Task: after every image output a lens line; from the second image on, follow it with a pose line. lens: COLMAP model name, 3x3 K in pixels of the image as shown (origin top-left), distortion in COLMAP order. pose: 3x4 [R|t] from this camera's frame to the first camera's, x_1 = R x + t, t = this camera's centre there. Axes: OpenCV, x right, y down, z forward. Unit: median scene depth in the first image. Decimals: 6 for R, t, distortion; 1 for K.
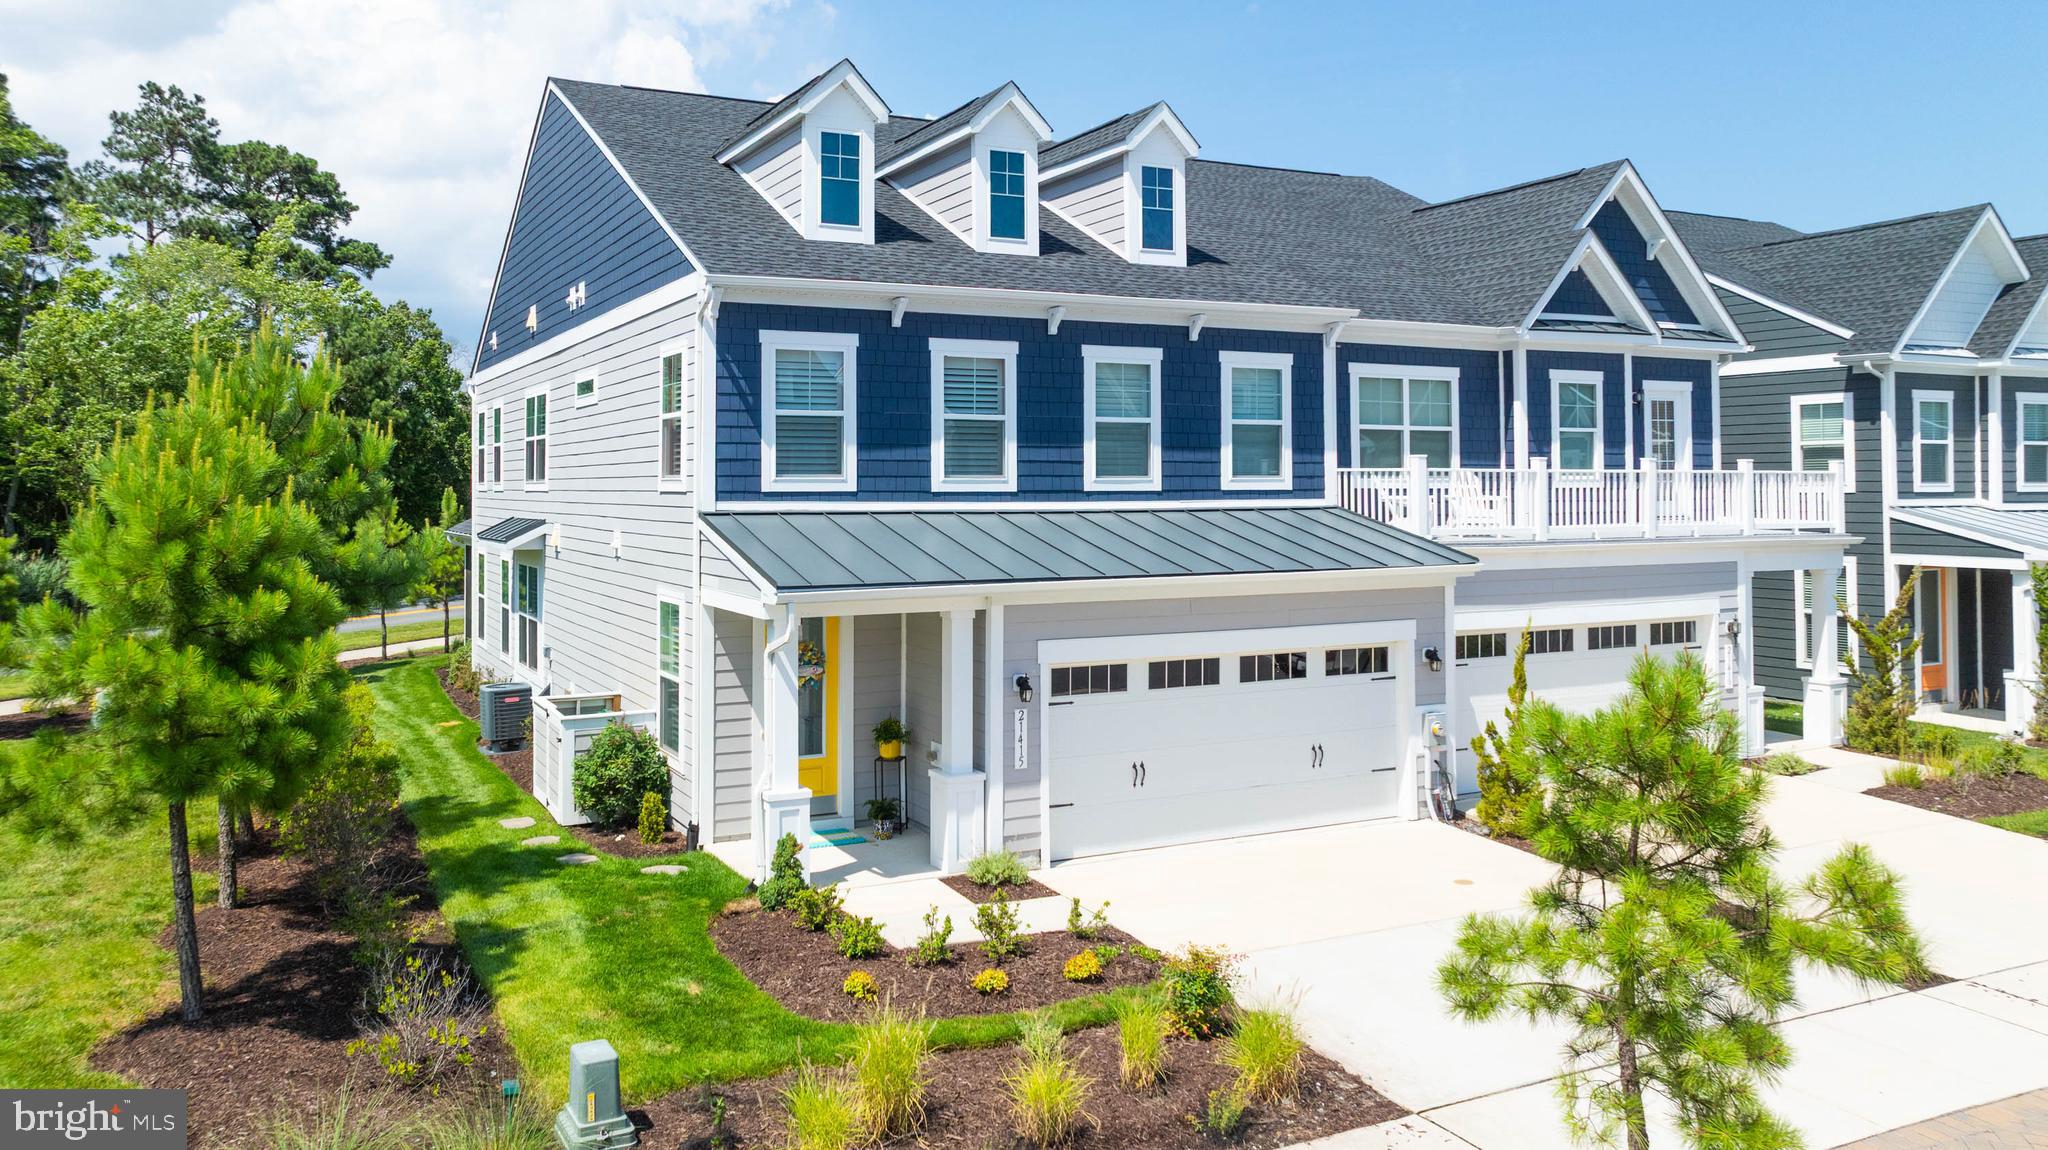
lens RADIAL K [[1510.1, 0, 1024.7], [0, 1510.1, 543.2], [0, 0, 1]] dist [-0.000432, 0.001763]
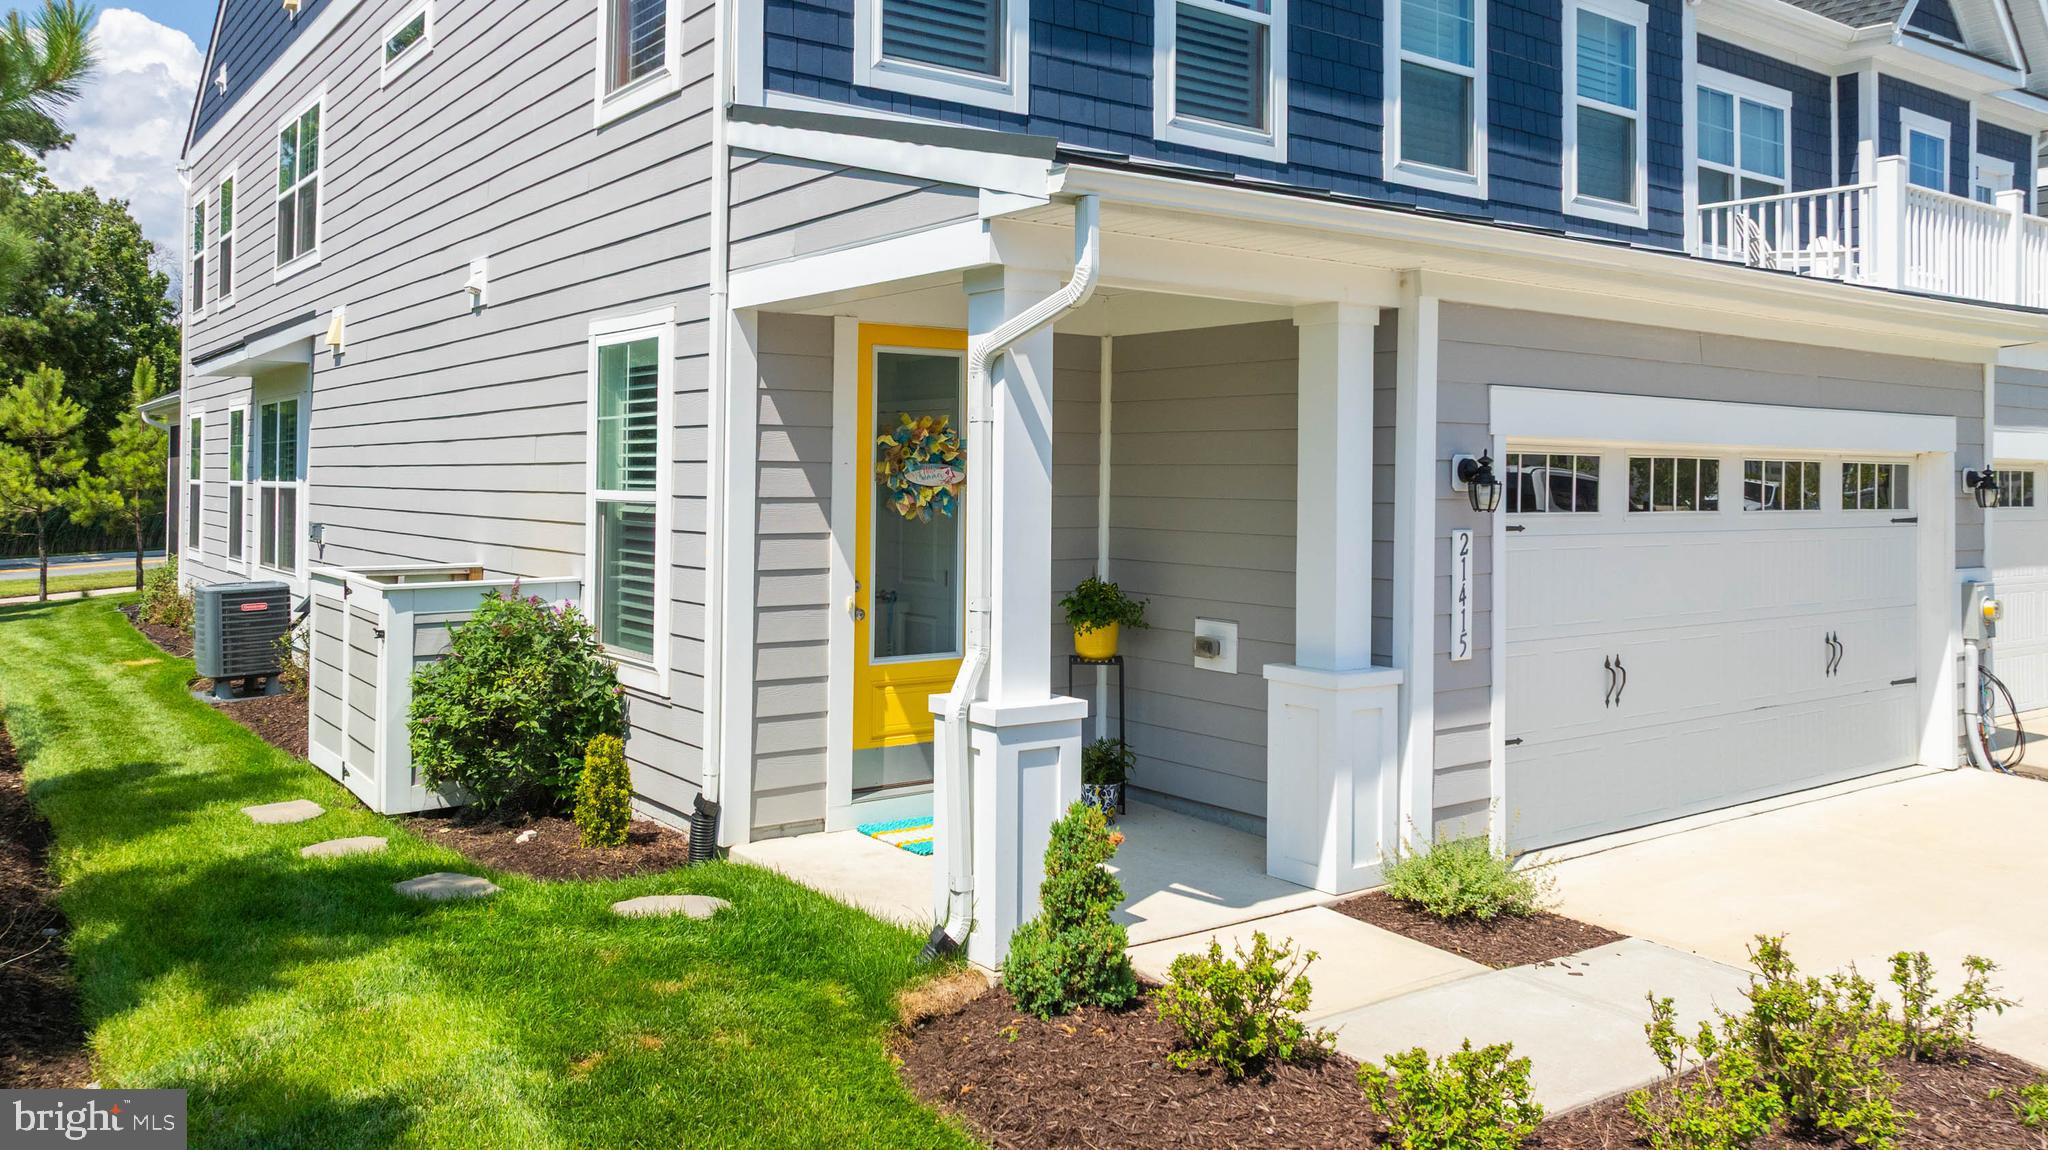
lens RADIAL K [[1571.3, 0, 1023.4], [0, 1571.3, 497.1], [0, 0, 1]] dist [-0.005400, -0.002592]
pose [[0.989503, 0.005902, 0.144394, -0.173345], [-0.002765, 0.999756, -0.021916, 0.094151], [-0.144488, 0.021287, 0.989278, 0.465205]]
